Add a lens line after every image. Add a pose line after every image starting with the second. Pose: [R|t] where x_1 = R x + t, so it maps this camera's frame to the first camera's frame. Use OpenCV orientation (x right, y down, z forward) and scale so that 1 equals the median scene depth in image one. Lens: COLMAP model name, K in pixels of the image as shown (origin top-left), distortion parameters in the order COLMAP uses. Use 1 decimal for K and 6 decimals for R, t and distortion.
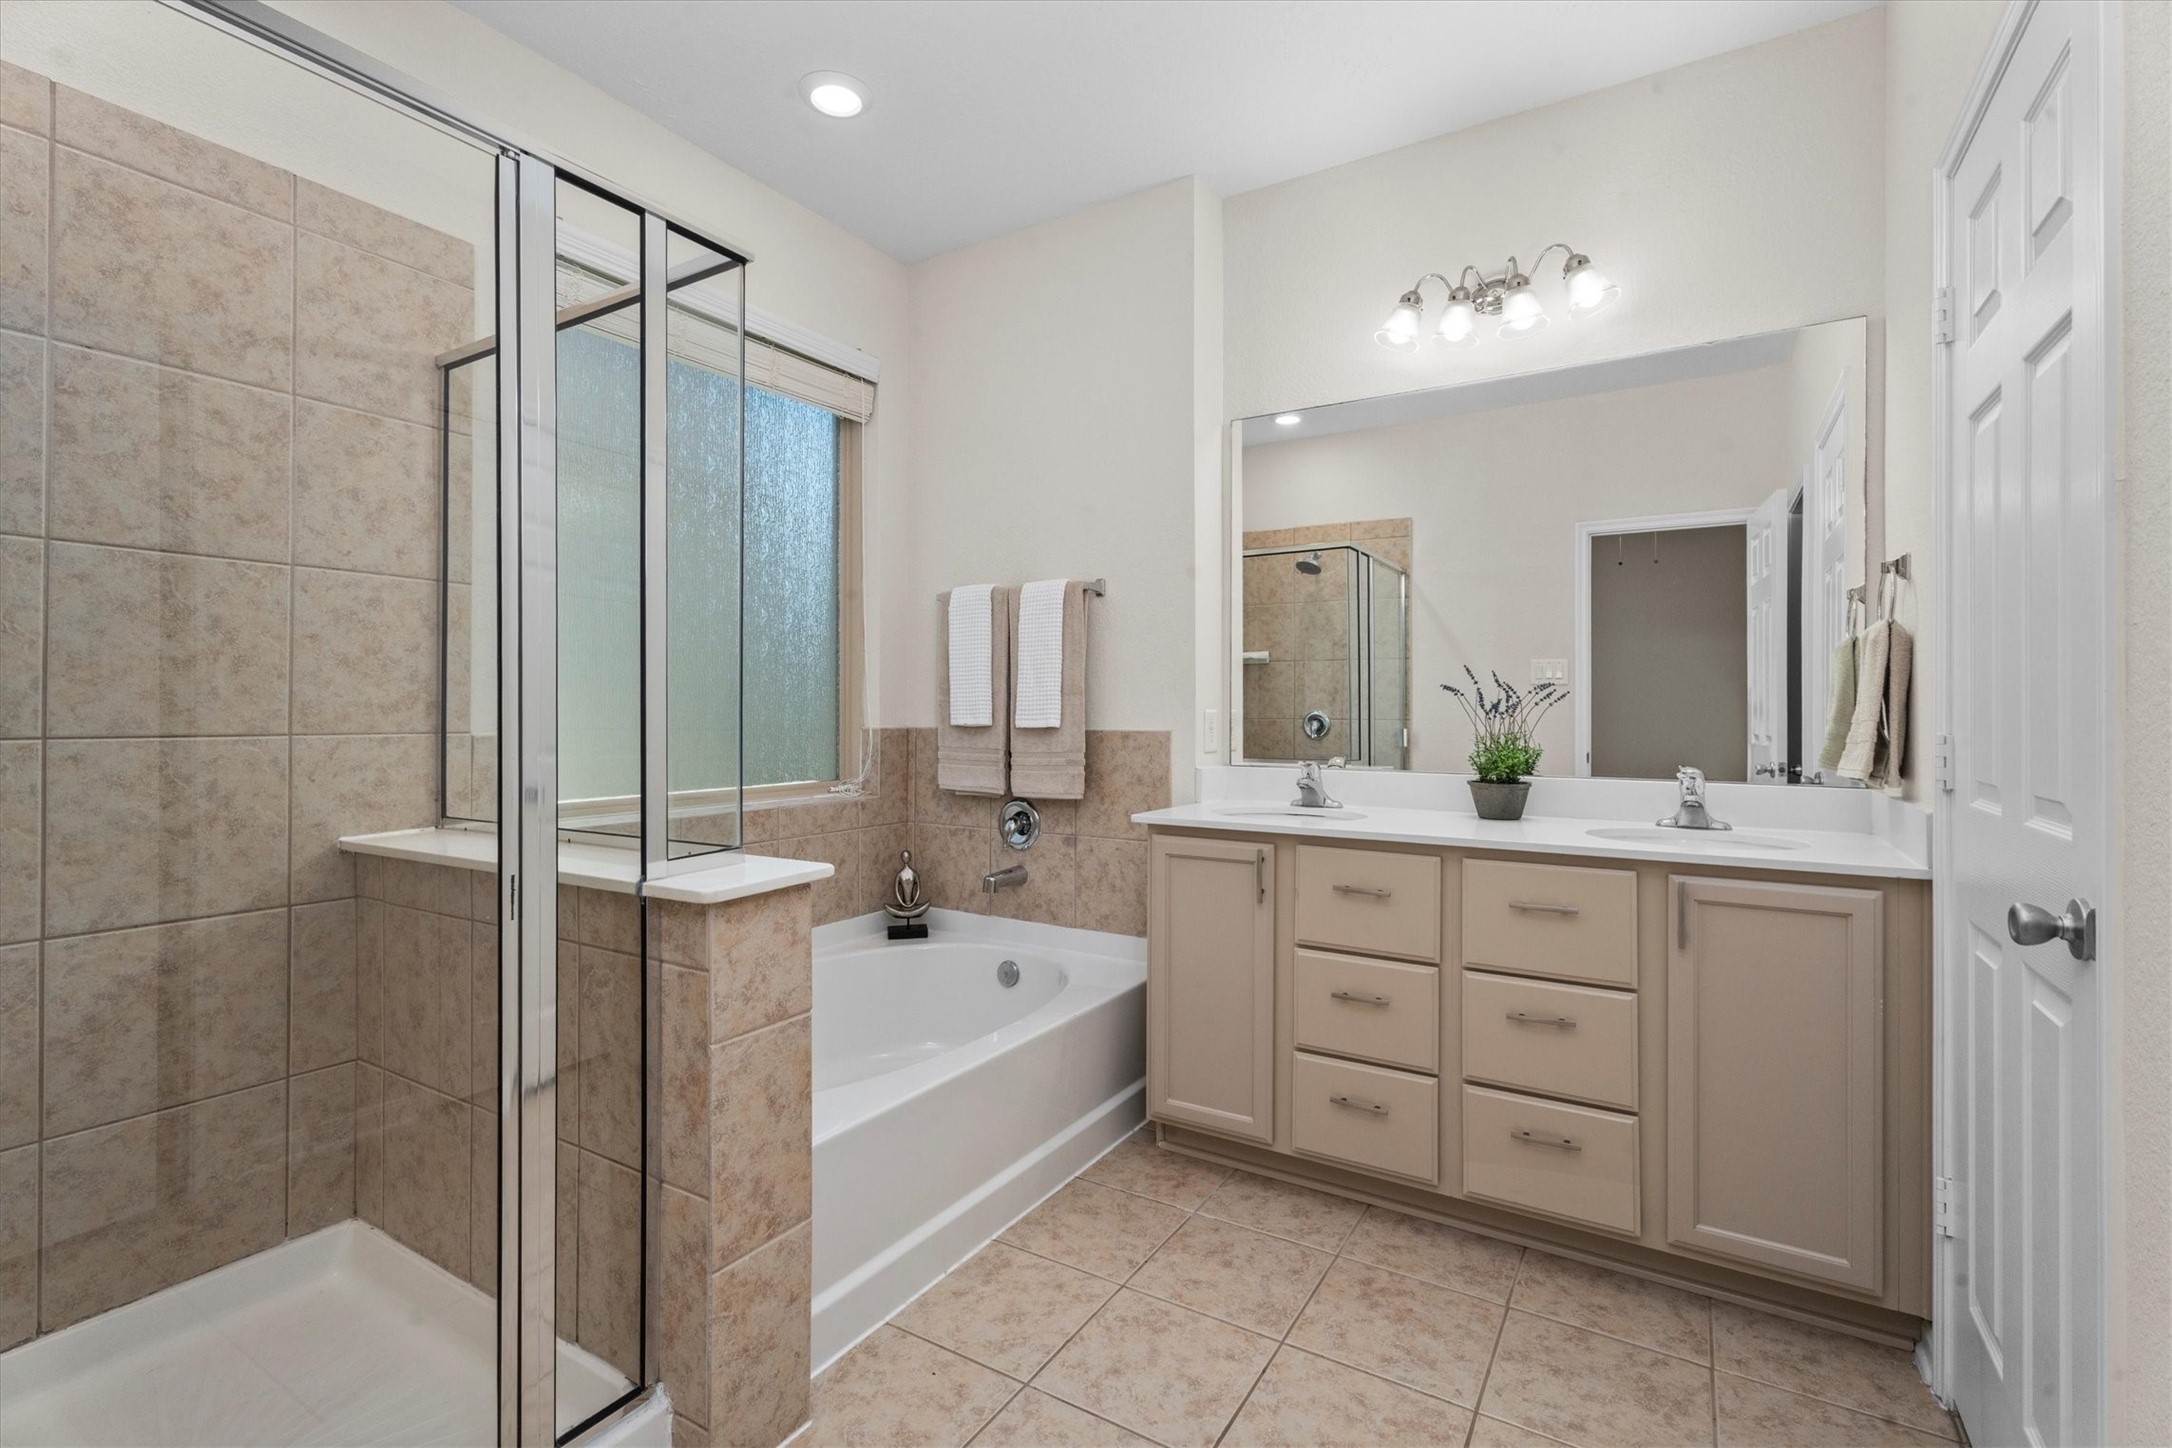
lens RADIAL K [[977.2, 0, 1088.4], [0, 977.2, 698.2], [0, 0, 1]] dist [0.001472, 0.000086]
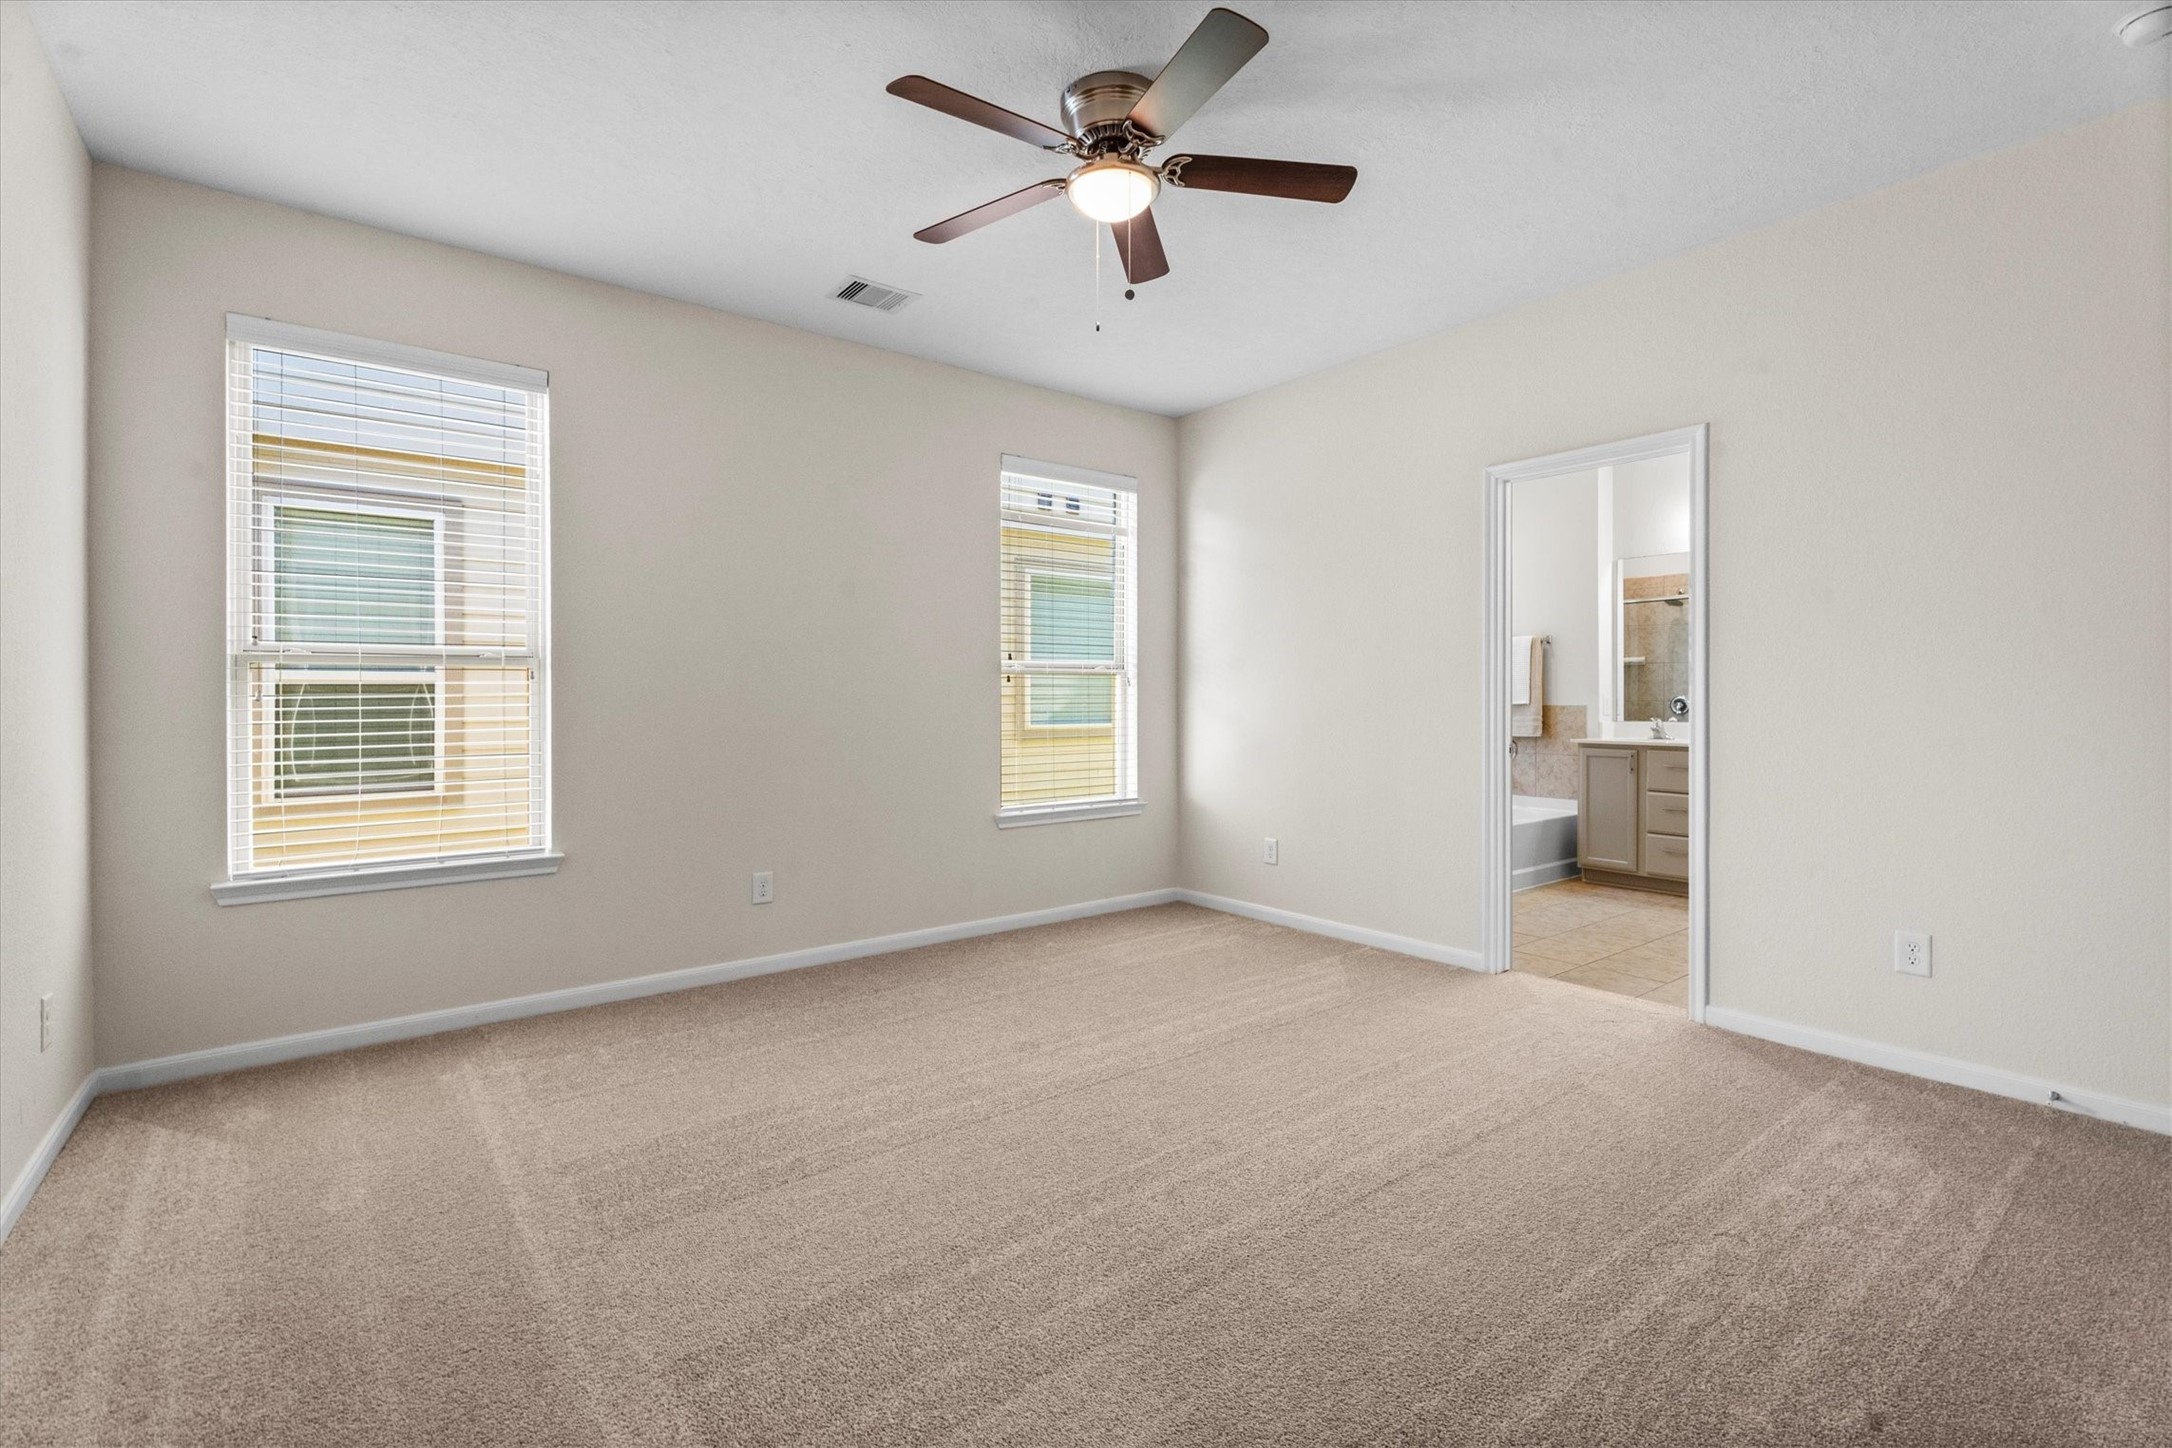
lens RADIAL K [[977.2, 0, 1088.4], [0, 977.2, 698.2], [0, 0, 1]] dist [0.001472, 0.000086]
pose [[0.939466, -0.003118, -0.342628, -0.209370], [0.007280, 0.999914, 0.010863, -0.013488], [0.342565, -0.012700, 0.939408, -1.409340]]
